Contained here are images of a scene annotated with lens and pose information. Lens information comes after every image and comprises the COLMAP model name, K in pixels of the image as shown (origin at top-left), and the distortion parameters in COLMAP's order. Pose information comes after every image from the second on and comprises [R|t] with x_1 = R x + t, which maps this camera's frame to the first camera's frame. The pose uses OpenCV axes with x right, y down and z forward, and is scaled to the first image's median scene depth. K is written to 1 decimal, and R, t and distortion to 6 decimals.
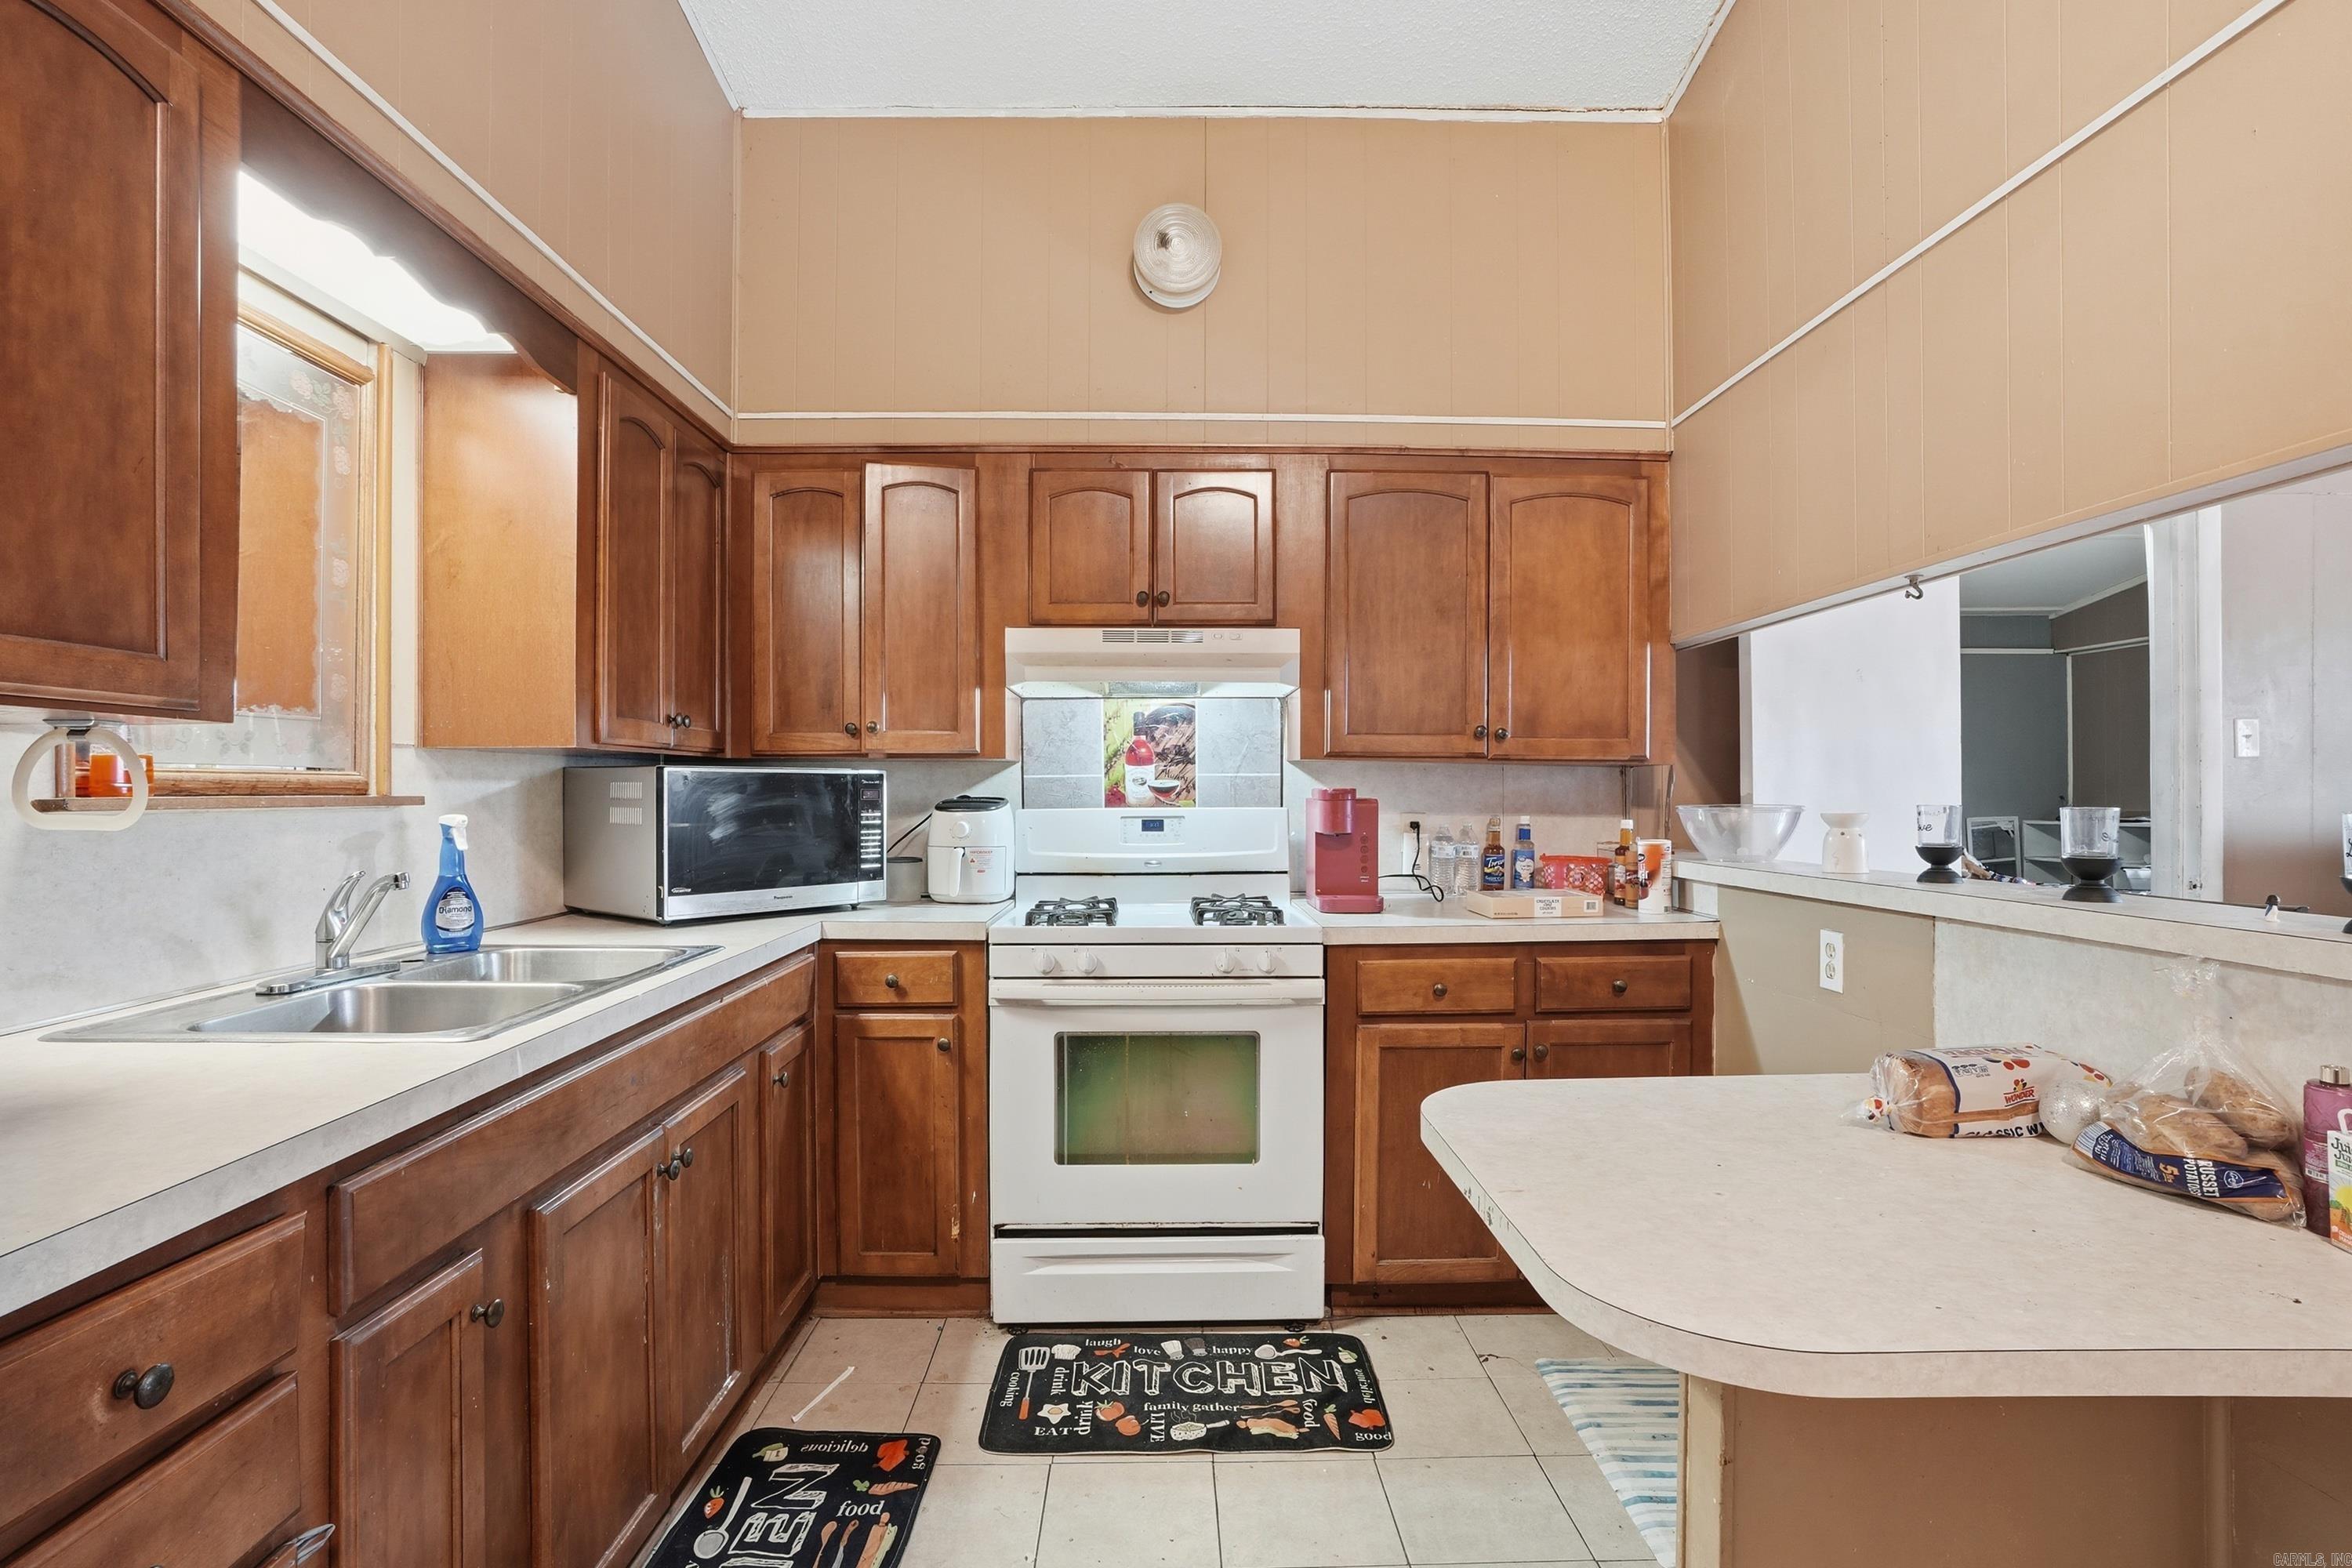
lens RADIAL K [[1152.2, 0, 1177.1], [0, 1152.2, 797.8], [0, 0, 1]] dist [-0.044800, 0.007364]
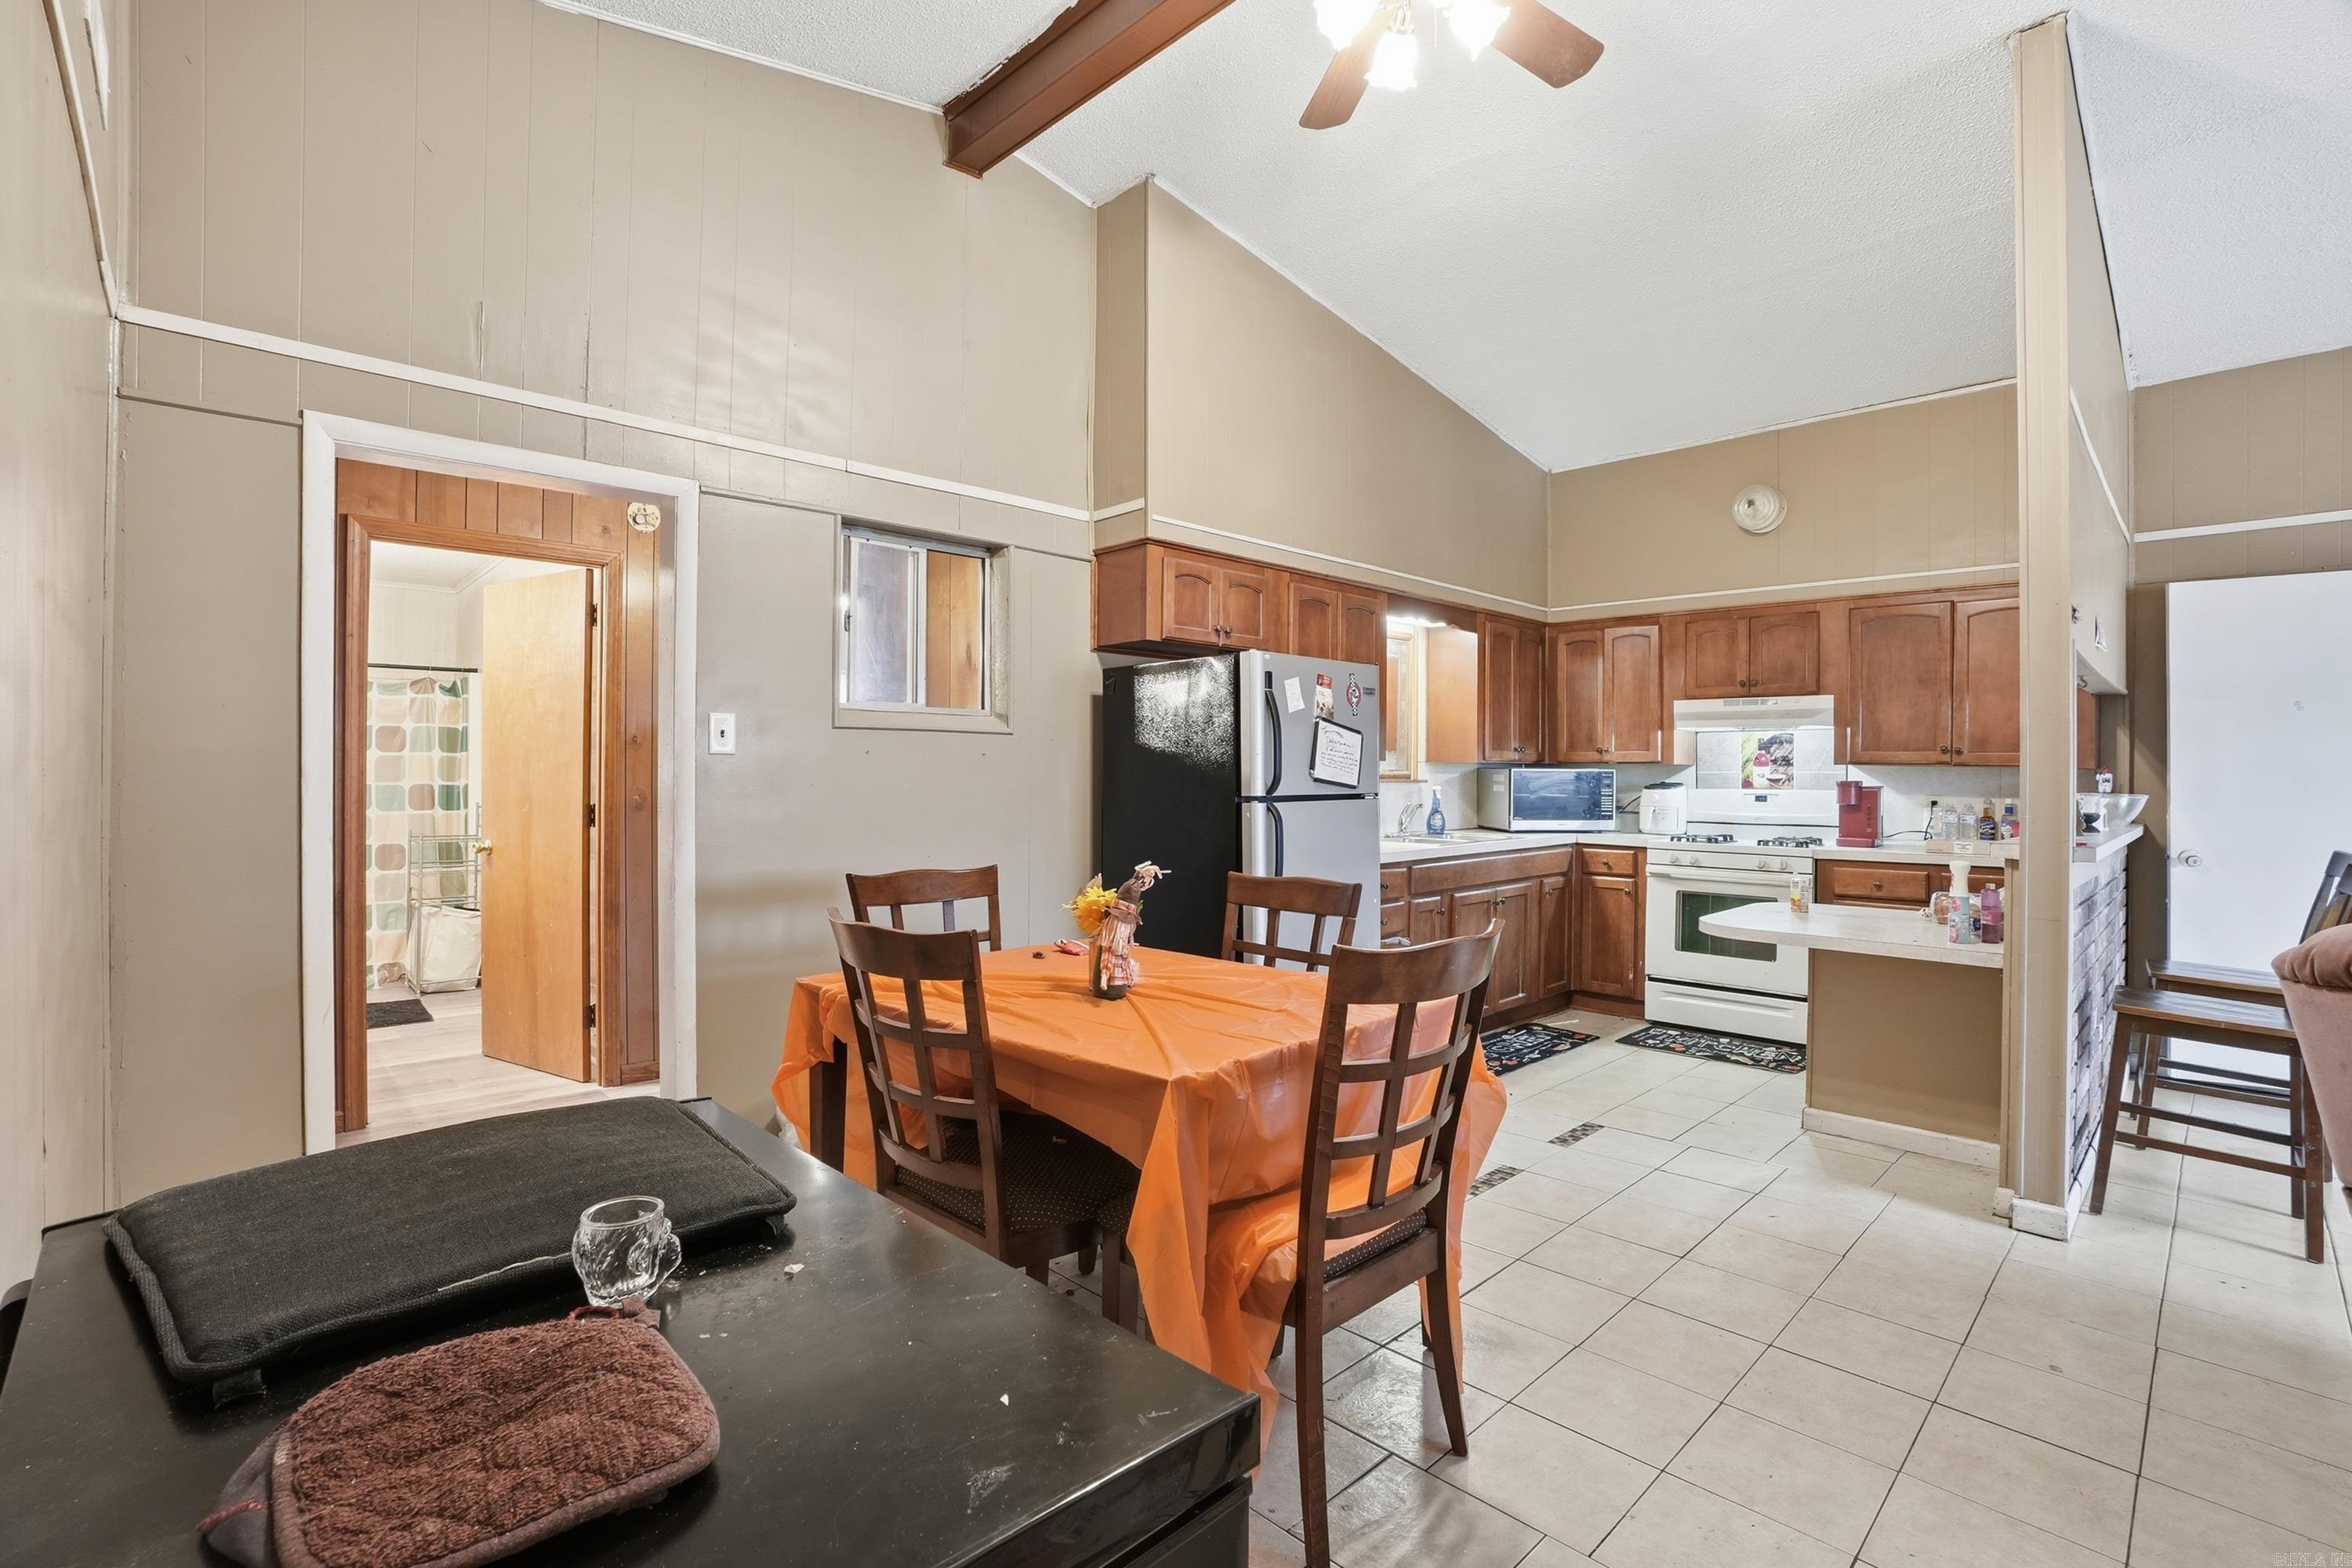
lens RADIAL K [[1080.1, 0, 1159.3], [0, 1080.1, 770.7], [0, 0, 1]] dist [-0.054576, 0.011932]
pose [[0.678869, 0.006221, -0.734233, 0.706377], [-0.012335, 0.999920, -0.002933, -0.005695], [0.734156, 0.011049, 0.678891, -1.091298]]
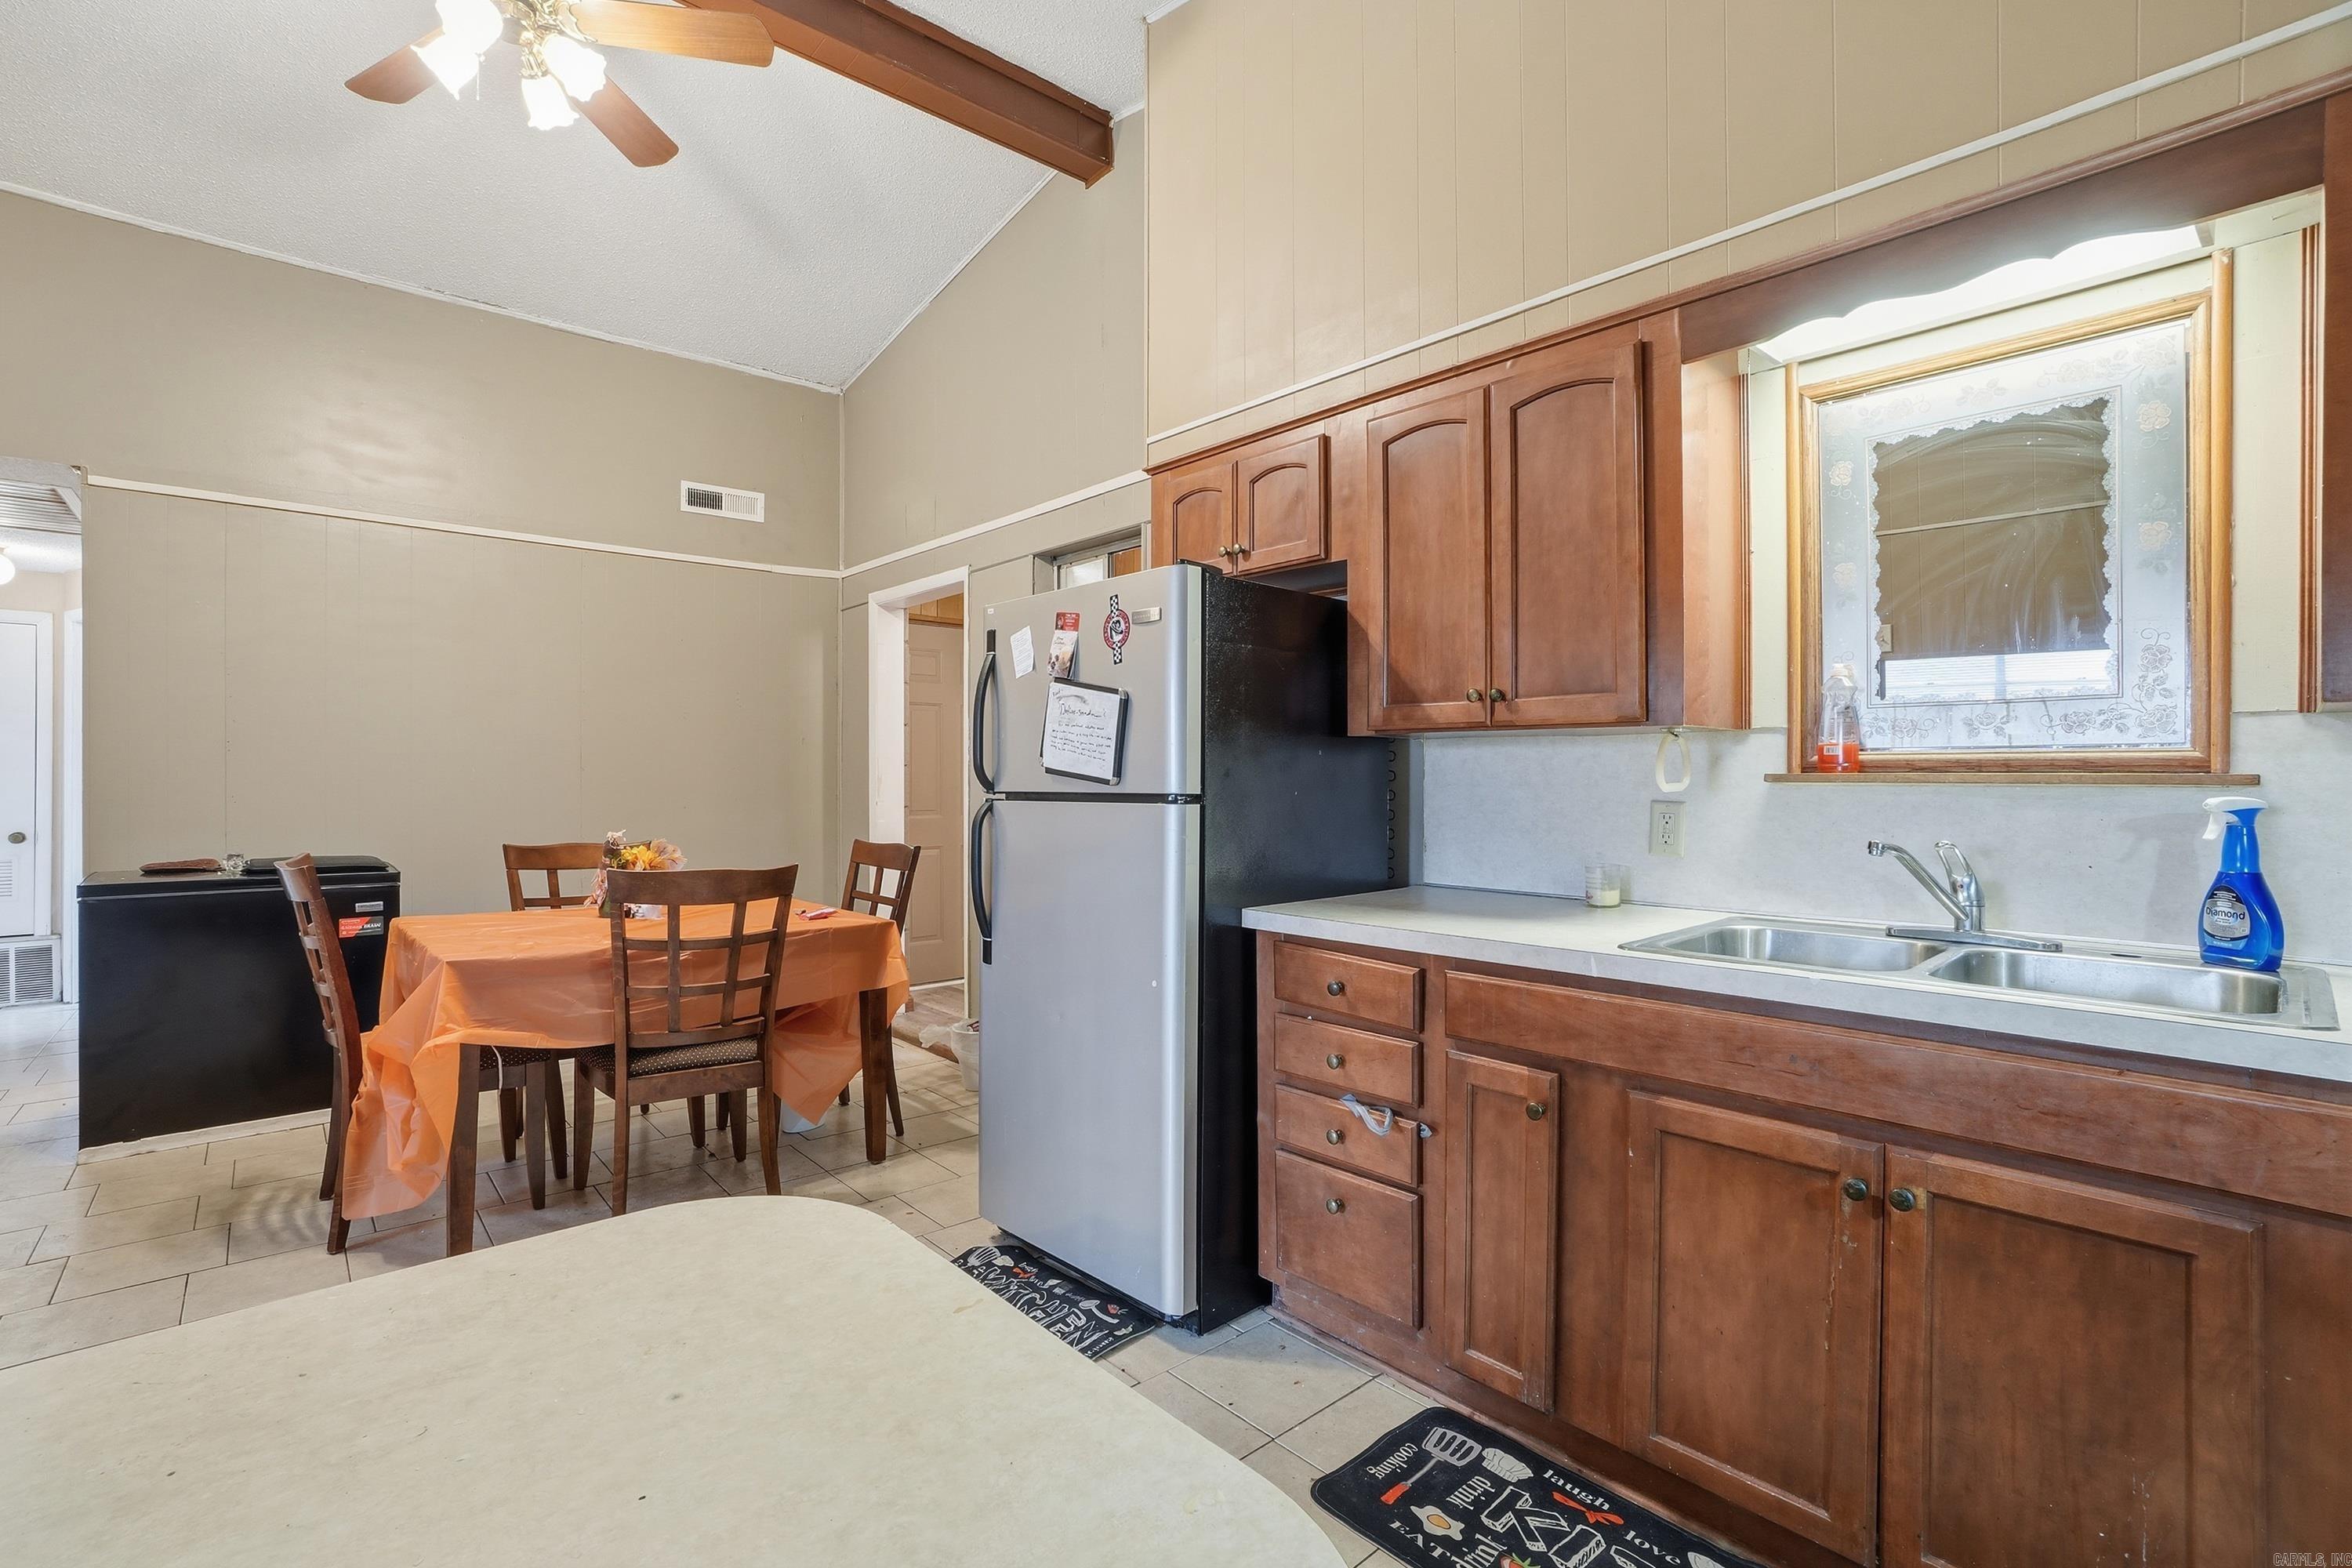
lens RADIAL K [[1080.1, 0, 1150.4], [0, 1080.1, 770.2], [0, 0, 1]] dist [-0.054576, 0.011932]
pose [[-0.775893, 0.000207, -0.630864, 0.339582], [-0.002450, 0.999991, 0.003341, -0.003927], [0.630859, 0.004137, -0.775886, 0.856994]]
